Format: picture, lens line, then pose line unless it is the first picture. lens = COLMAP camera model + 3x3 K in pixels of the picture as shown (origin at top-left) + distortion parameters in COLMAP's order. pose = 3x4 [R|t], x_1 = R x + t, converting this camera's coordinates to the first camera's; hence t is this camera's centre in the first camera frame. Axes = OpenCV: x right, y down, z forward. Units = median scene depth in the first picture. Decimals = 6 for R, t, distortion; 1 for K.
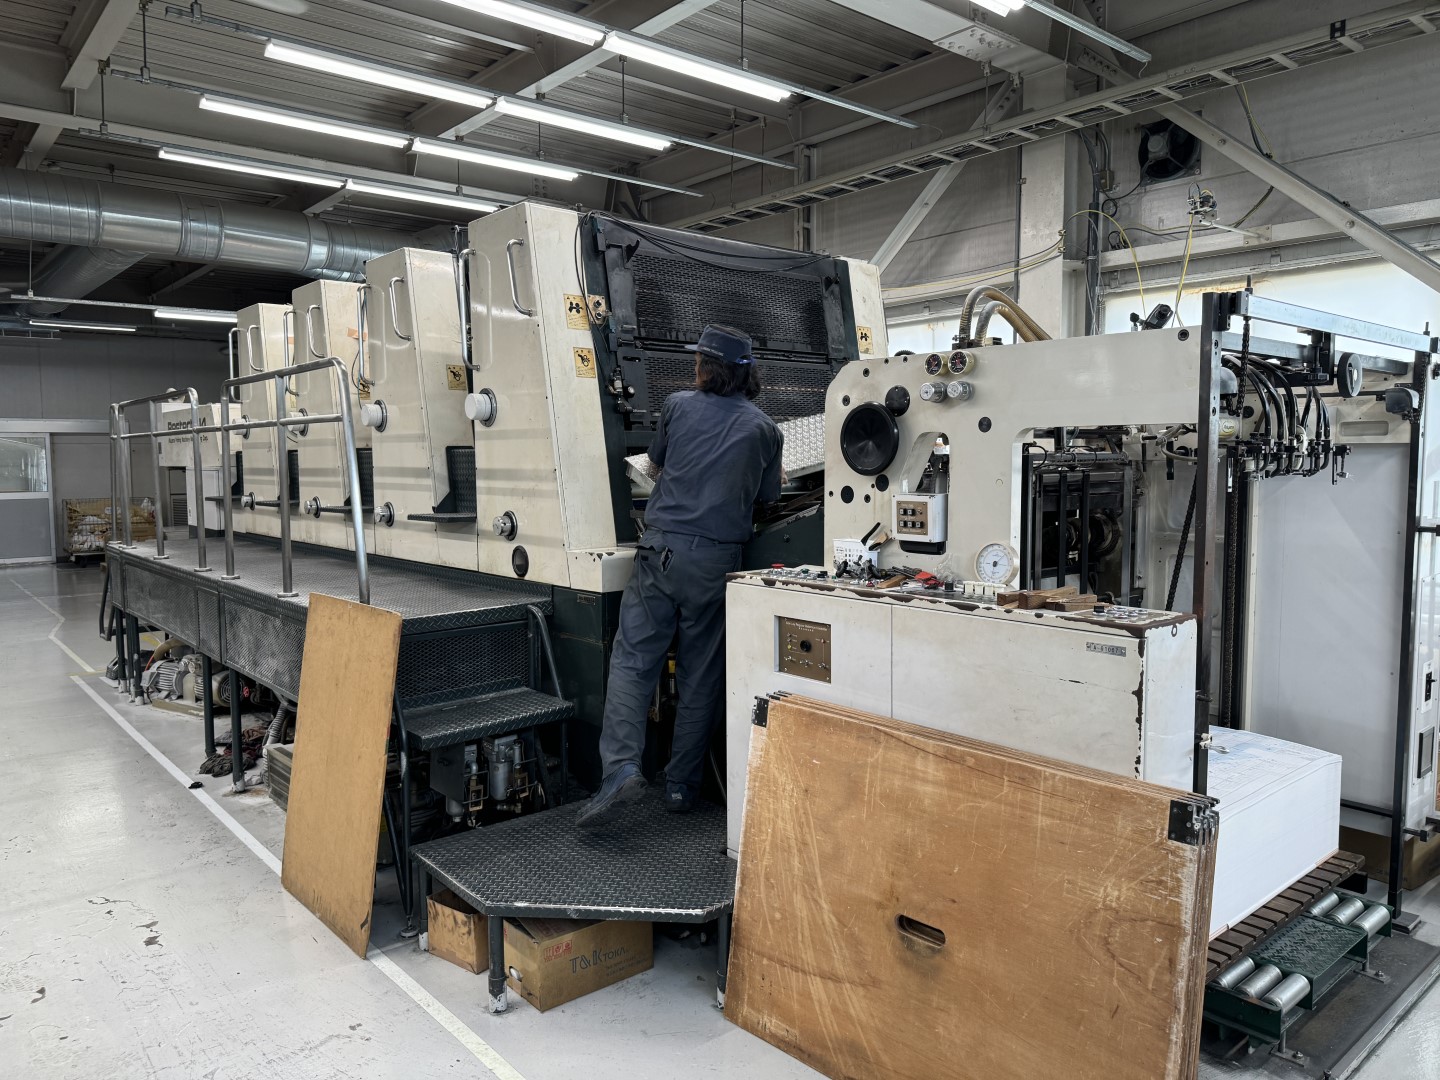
lens RADIAL K [[1023.5, 0, 720.0], [0, 1023.5, 540.0], [0, 0, 1]] dist [-0.006130, -0.003193]
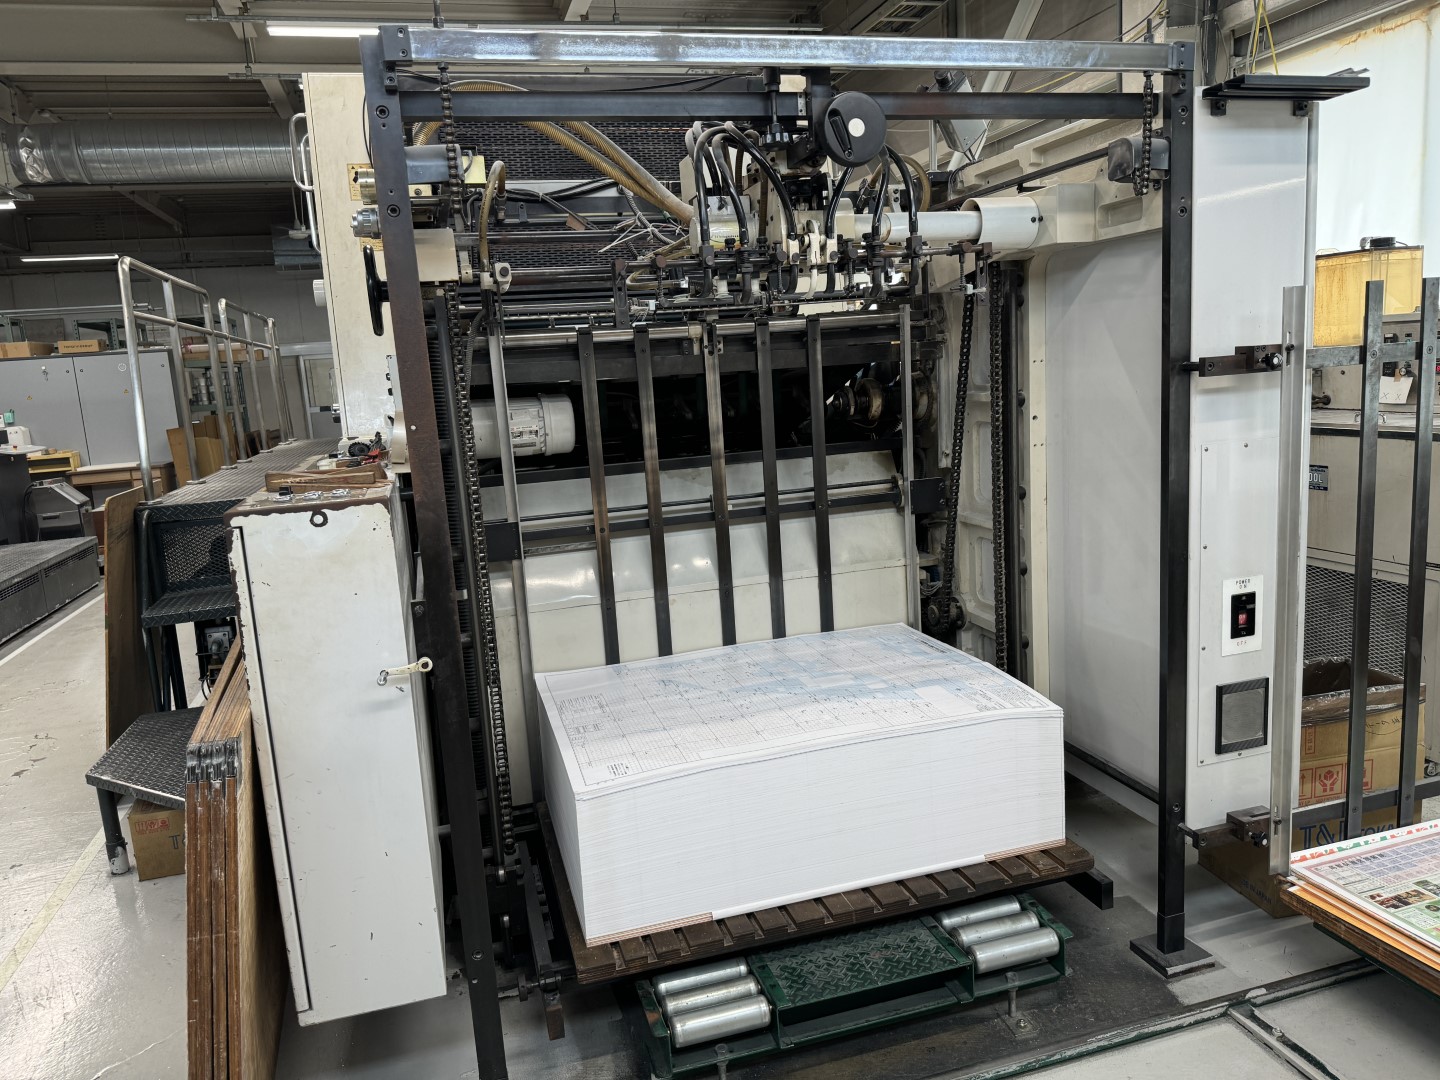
lens RADIAL K [[1023.5, 0, 720.0], [0, 1023.5, 540.0], [0, 0, 1]] dist [-0.006130, -0.003193]
pose [[0.909601, 0.019001, -0.415048, 0.683825], [0.026067, 0.994376, 0.102651, 0.023381], [0.414664, -0.104190, 0.903990, 0.299907]]
